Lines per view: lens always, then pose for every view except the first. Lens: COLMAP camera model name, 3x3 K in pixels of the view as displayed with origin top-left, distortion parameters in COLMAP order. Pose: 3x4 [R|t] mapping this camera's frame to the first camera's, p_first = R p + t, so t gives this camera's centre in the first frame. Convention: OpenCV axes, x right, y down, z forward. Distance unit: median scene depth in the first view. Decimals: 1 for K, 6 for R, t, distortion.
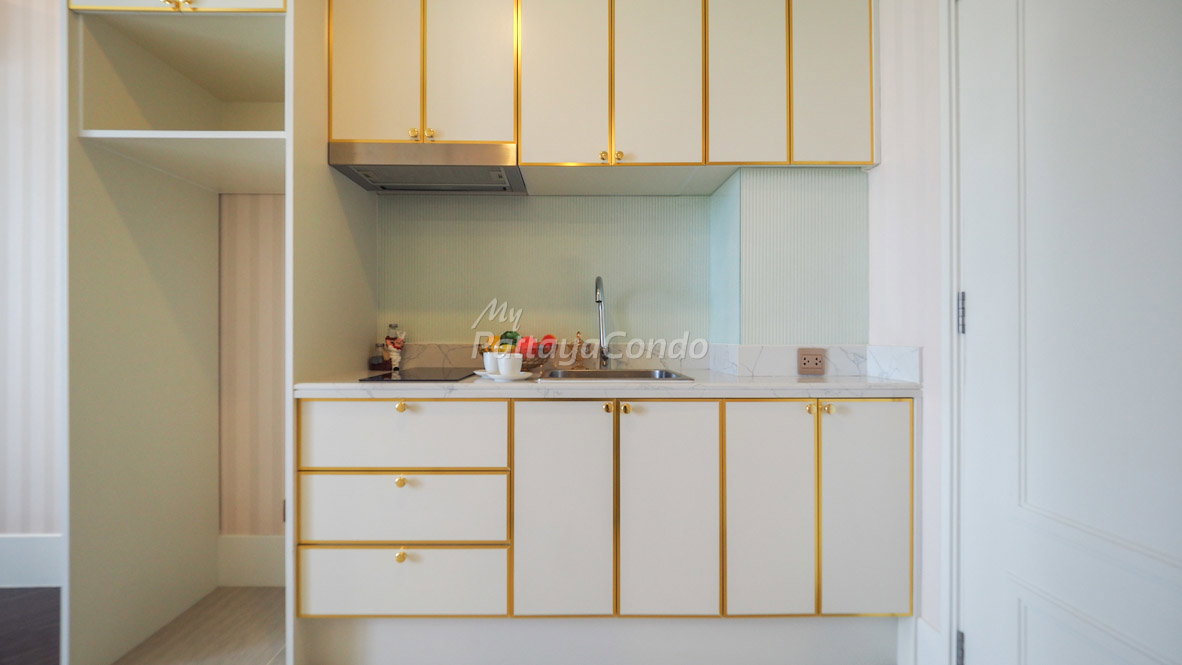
lens RADIAL K [[483.6, 0, 590.8], [0, 483.6, 339.6], [0, 0, 1]] dist [-0.001217, -0.000077]
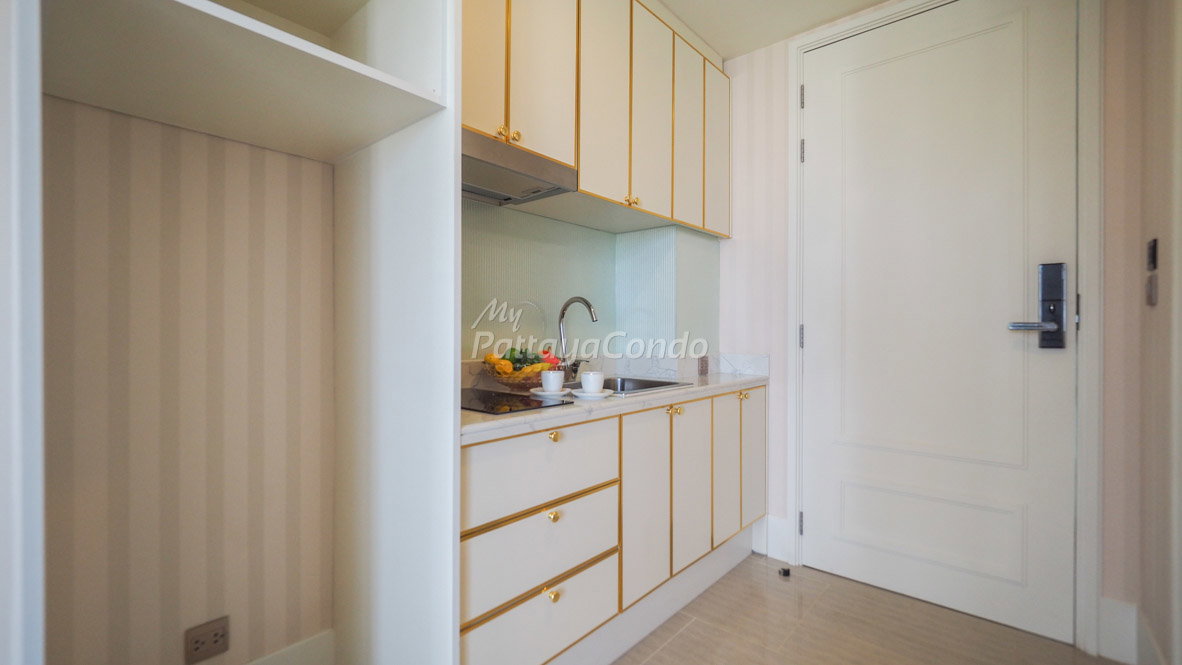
lens RADIAL K [[496.1, 0, 577.2], [0, 496.1, 330.6], [0, 0, 1]] dist [-0.017055, -0.000127]
pose [[0.684502, 0.003778, 0.729002, -1.041547], [0.003212, 0.999961, -0.008199, -0.057224], [-0.729004, 0.007954, 0.684463, 0.298368]]
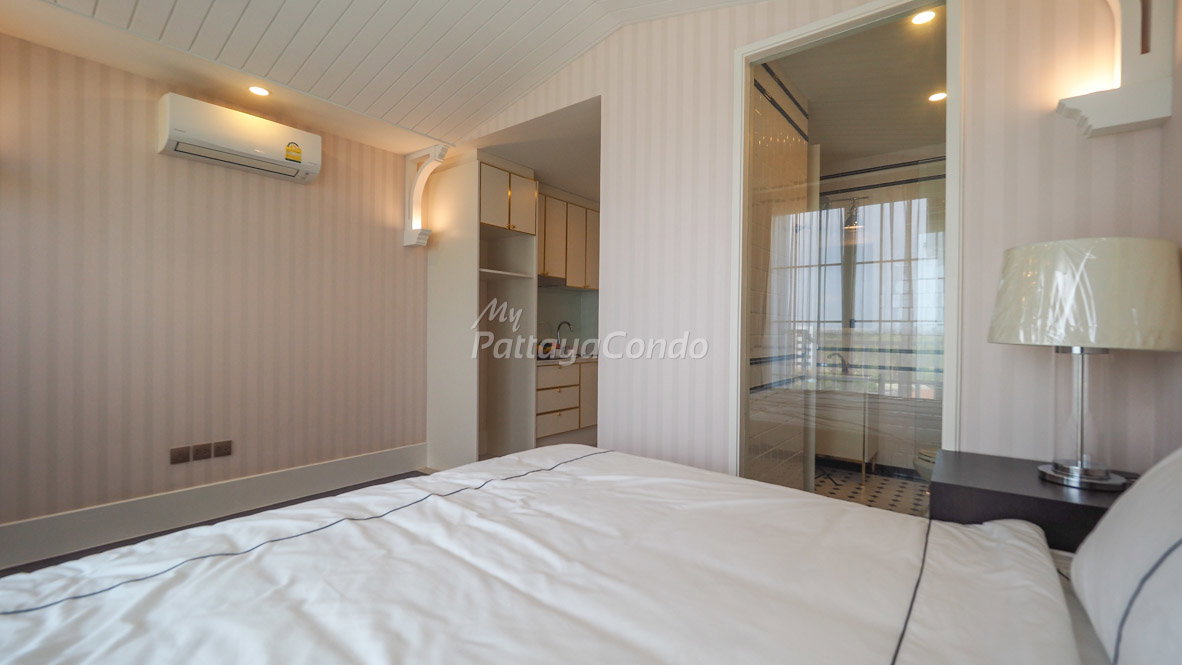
lens RADIAL K [[496.1, 0, 577.2], [0, 496.1, 330.6], [0, 0, 1]] dist [-0.017055, -0.000127]
pose [[0.627044, 0.009817, 0.778922, -2.712282], [-0.002300, 0.999940, -0.010752, -0.050673], [-0.778981, 0.004951, 0.627029, -1.036695]]
